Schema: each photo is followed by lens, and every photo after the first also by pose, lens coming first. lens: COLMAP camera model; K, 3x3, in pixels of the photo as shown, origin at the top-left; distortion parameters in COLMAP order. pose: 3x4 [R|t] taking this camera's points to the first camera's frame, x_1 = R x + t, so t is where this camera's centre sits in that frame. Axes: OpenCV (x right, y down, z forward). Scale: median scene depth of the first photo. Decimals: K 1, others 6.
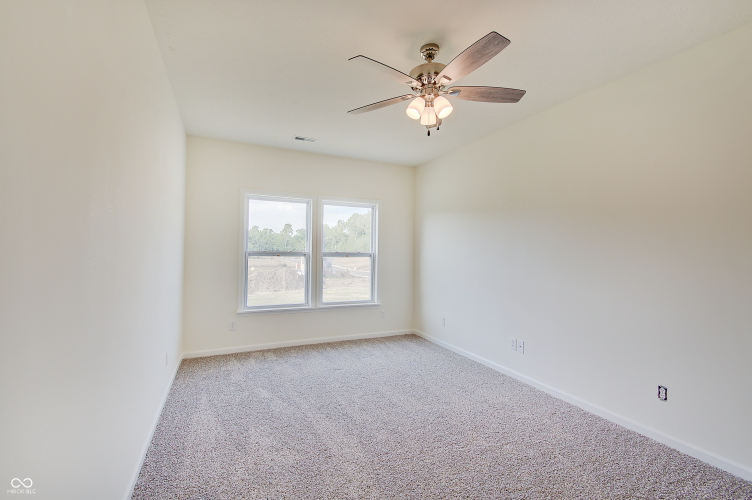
lens RADIAL K [[324.5, 0, 370.0], [0, 324.5, 244.2], [0, 0, 1]] dist [0.018714, -0.012264]
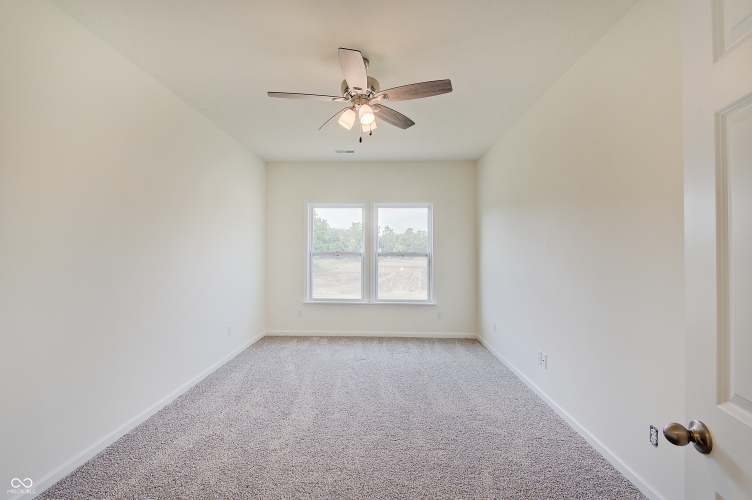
lens RADIAL K [[324.5, 0, 373.4], [0, 324.5, 248.4], [0, 0, 1]] dist [0.018714, -0.012264]
pose [[0.901904, -0.010409, -0.431811, 0.316829], [0.014131, 0.999885, 0.005414, 0.004974], [0.431705, -0.010985, 0.901948, 0.022640]]
